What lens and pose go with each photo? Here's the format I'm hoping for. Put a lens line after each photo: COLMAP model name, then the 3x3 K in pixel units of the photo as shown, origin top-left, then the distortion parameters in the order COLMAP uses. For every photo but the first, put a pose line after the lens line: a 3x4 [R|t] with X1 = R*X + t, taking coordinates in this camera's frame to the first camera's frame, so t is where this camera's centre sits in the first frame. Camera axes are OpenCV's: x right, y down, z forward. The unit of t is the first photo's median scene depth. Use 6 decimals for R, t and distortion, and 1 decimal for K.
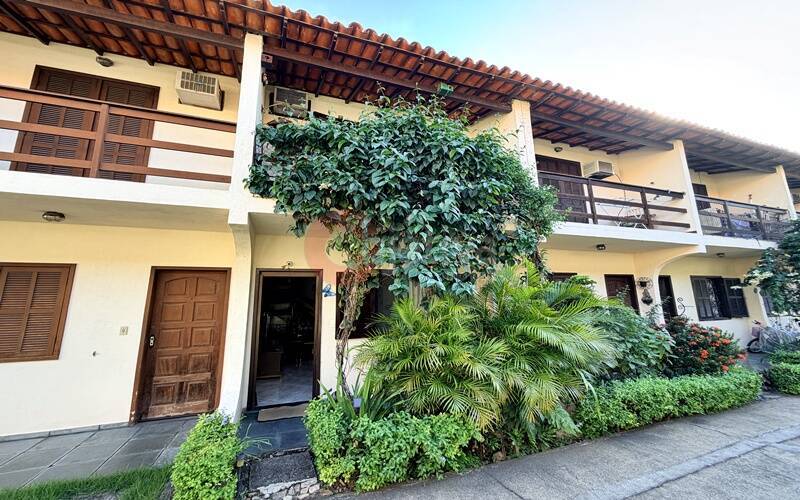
lens RADIAL K [[324.9, 0, 398.4], [0, 324.9, 239.7], [0, 0, 1]] dist [-0.000278, 0.000305]
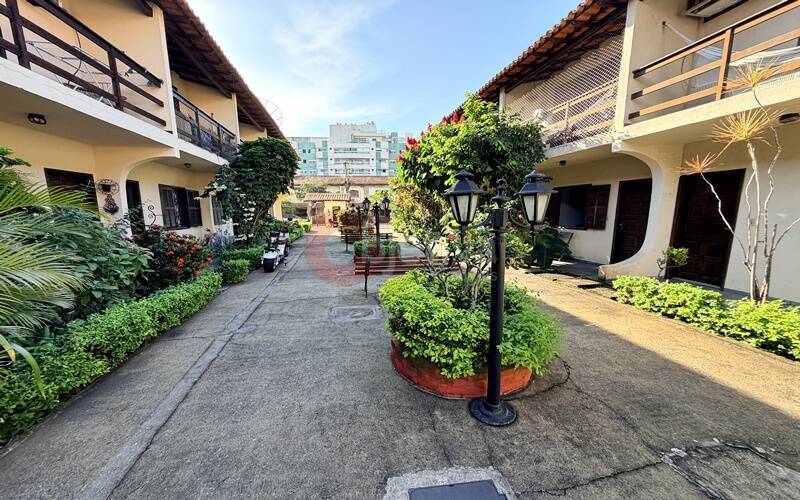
lens RADIAL K [[320.2, 0, 399.1], [0, 320.2, 260.6], [0, 0, 1]] dist [-0.001298, 0.000374]
pose [[0.175613, -0.141714, 0.974206, 0.149141], [-0.175363, 0.969255, 0.172605, 0.074157], [-0.968715, -0.201151, 0.145362, 0.250707]]
